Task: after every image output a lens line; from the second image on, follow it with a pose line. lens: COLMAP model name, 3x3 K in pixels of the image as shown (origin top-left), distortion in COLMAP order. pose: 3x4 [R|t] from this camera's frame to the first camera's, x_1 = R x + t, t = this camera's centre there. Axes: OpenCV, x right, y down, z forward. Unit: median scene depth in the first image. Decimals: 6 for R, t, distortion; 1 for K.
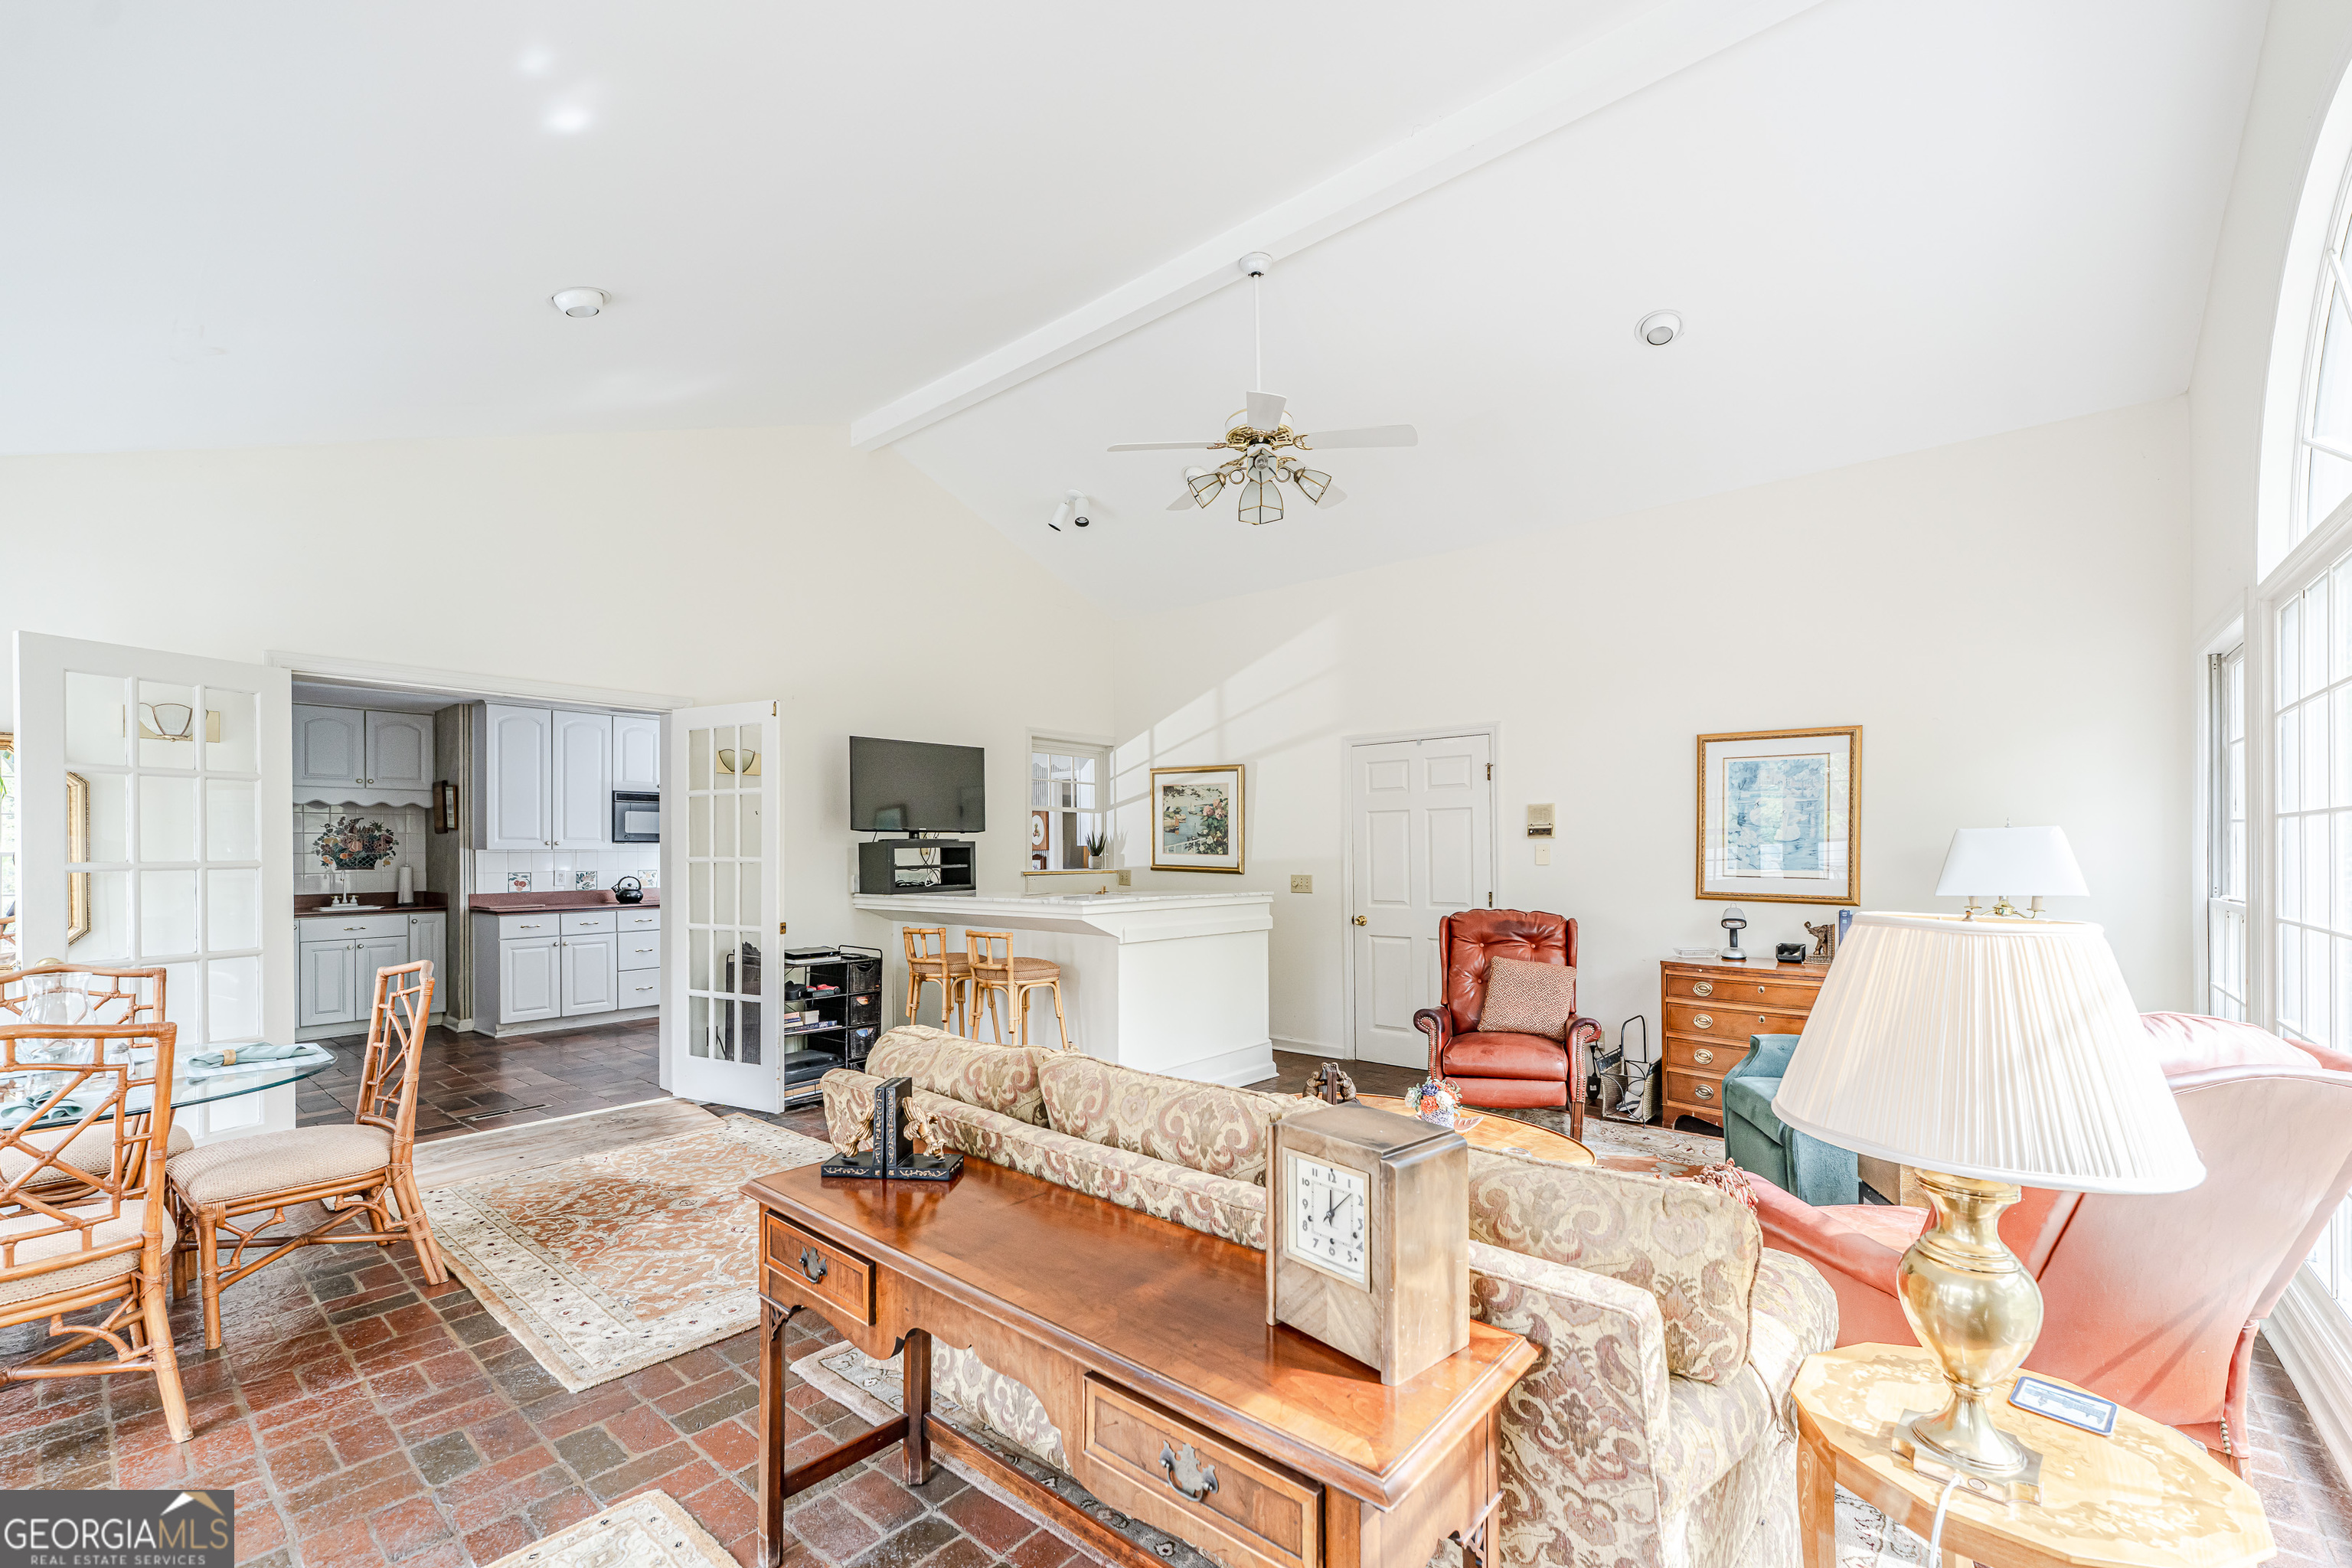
lens RADIAL K [[940.0, 0, 1182.4], [0, 940.0, 849.0], [0, 0, 1]] dist [0.000277, 0.000220]
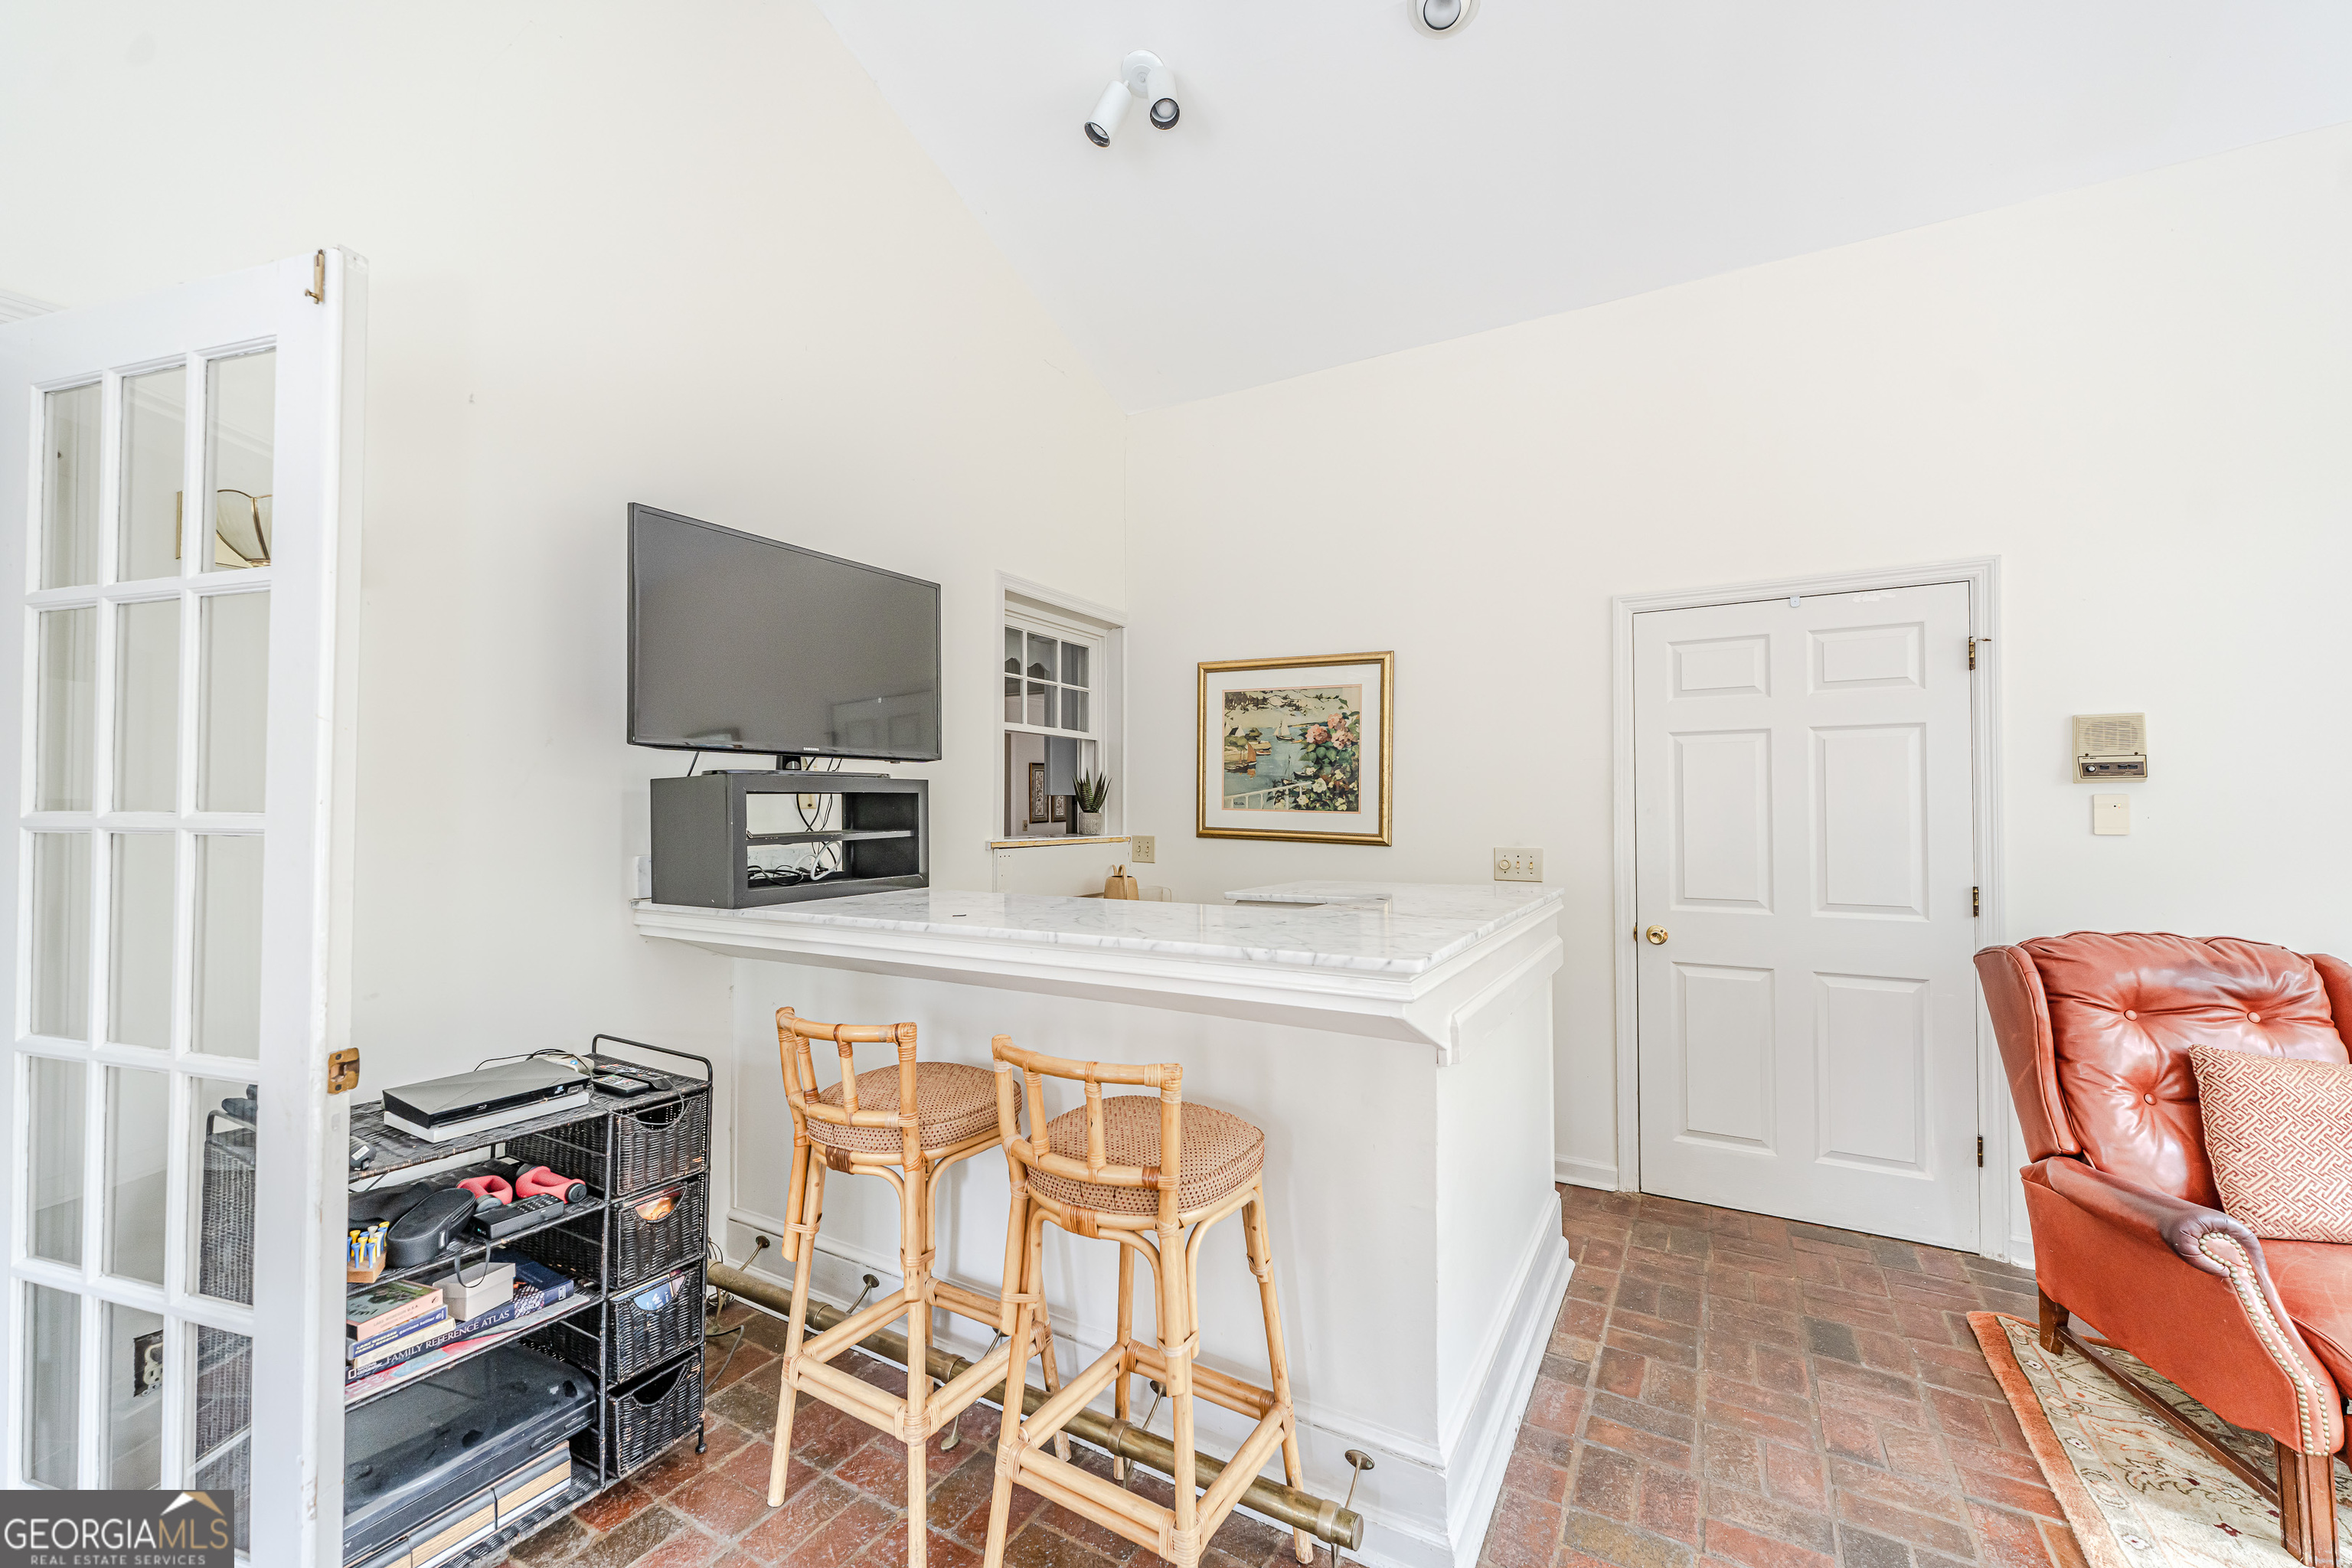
lens RADIAL K [[940.0, 0, 1176.2], [0, 940.0, 793.2], [0, 0, 1]] dist [0.000277, 0.000220]
pose [[0.985227, 0.008017, 0.171067, -0.179759], [-0.005793, 0.999892, -0.013500, 0.003652], [-0.171157, 0.012310, 0.985167, 0.531362]]
